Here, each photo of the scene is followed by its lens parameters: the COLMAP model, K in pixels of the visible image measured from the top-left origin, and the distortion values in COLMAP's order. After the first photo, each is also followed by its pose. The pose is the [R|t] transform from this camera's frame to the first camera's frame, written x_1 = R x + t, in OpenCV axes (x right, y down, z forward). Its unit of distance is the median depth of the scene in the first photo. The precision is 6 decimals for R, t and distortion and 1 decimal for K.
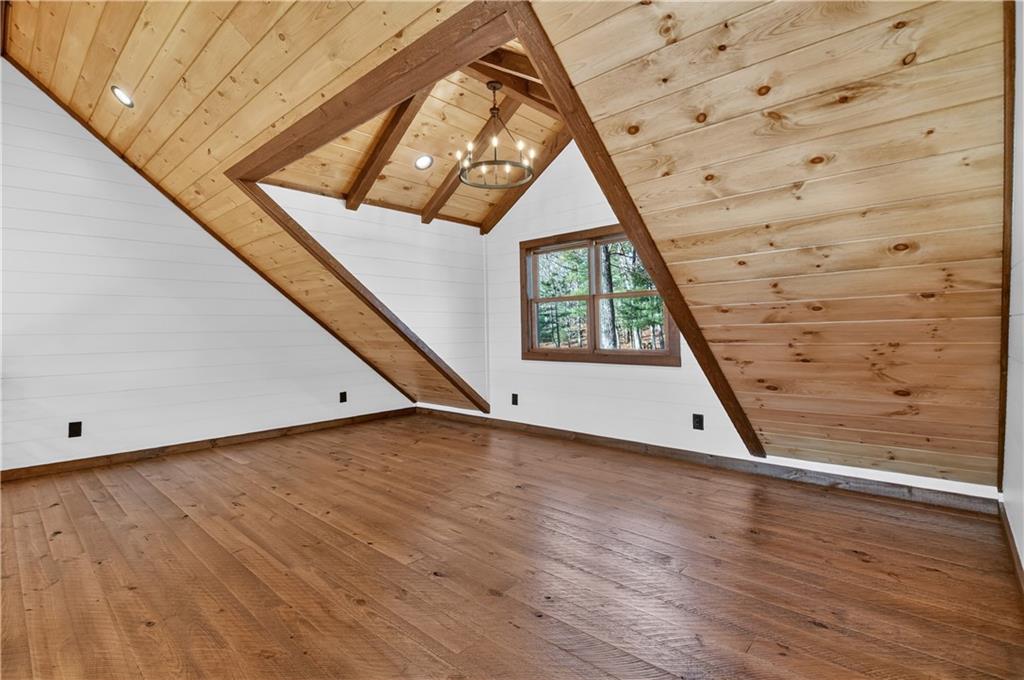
lens RADIAL K [[457.2, 0, 512.0], [0, 457.2, 340.0], [0, 0, 1]] dist [0.027801, -0.023611]
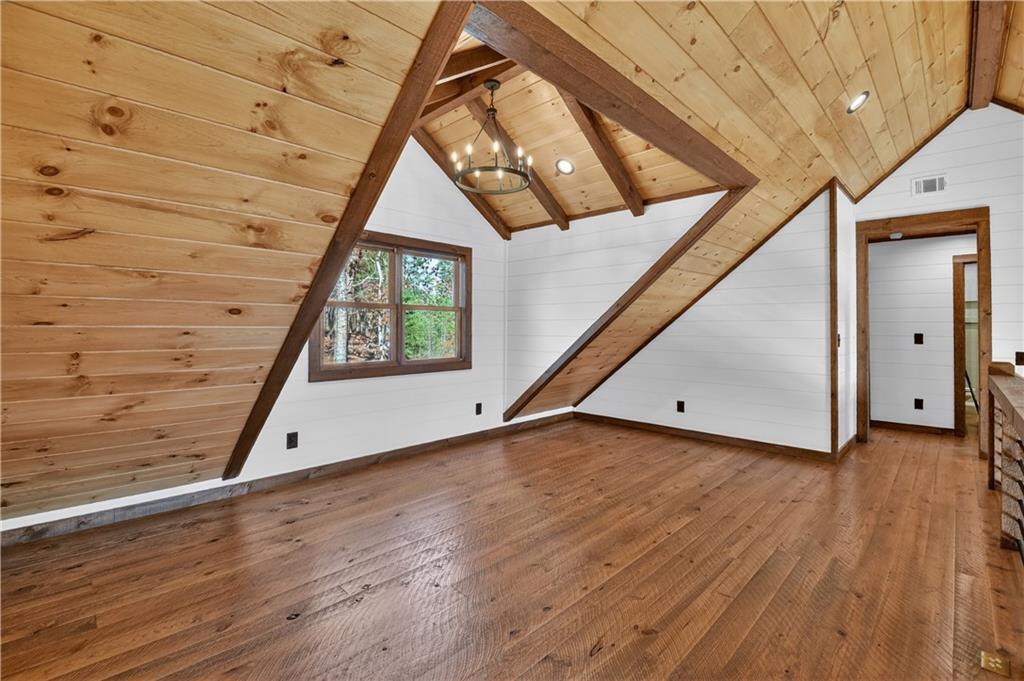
lens RADIAL K [[457.2, 0, 512.0], [0, 457.2, 340.5], [0, 0, 1]] dist [0.027801, -0.023611]
pose [[0.051061, -0.012051, 0.998623, -1.257325], [0.013138, 0.999849, 0.011394, -0.048229], [-0.998609, 0.012538, 0.051212, 1.137222]]
